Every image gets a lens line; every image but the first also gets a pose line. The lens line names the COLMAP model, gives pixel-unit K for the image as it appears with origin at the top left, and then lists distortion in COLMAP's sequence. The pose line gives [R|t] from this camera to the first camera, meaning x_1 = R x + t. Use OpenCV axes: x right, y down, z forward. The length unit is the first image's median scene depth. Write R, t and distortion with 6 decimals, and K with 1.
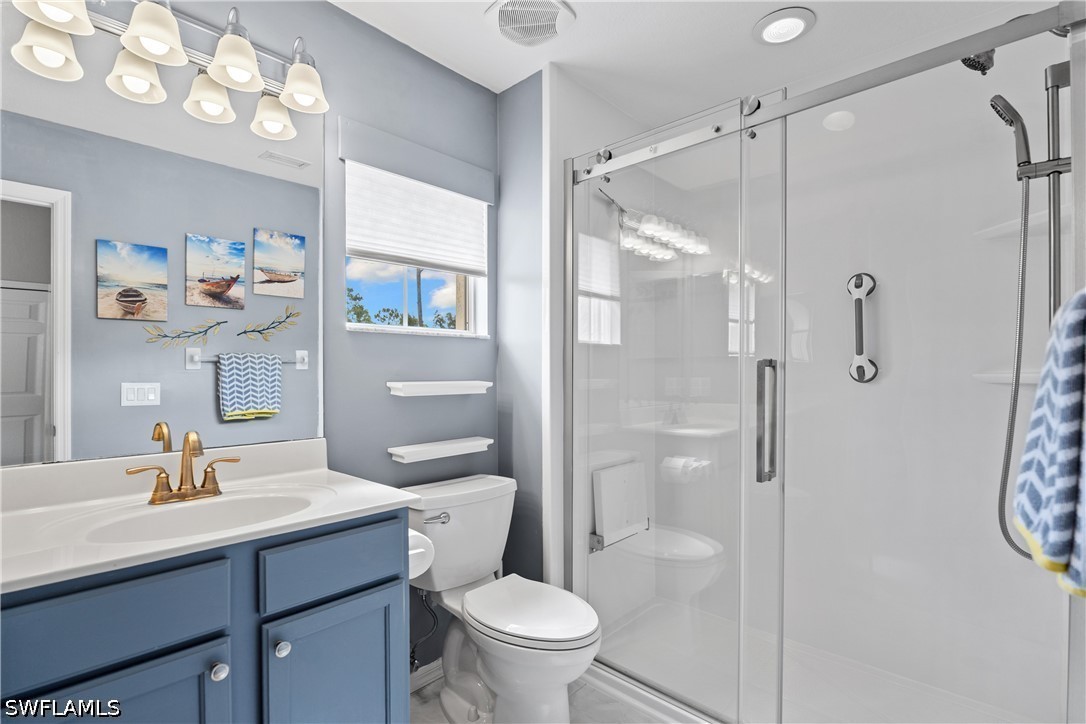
lens RADIAL K [[515.0, 0, 548.3], [0, 515.0, 371.3], [0, 0, 1]] dist [-0.011247, 0.000041]
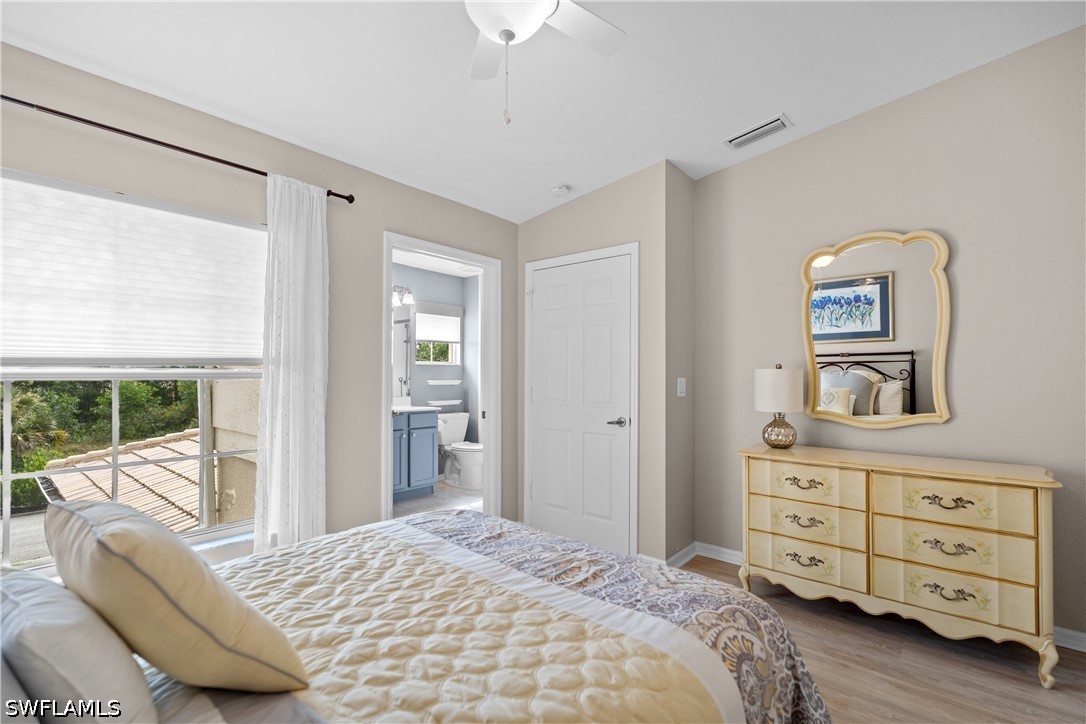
lens RADIAL K [[488.4, 0, 542.5], [0, 488.4, 367.6], [0, 0, 1]] dist [0.000005, -0.000085]
pose [[0.999575, -0.000088, 0.029162, 0.274997], [0.000684, 0.999791, -0.020433, 0.005050], [-0.029154, 0.020444, 0.999366, -1.814455]]
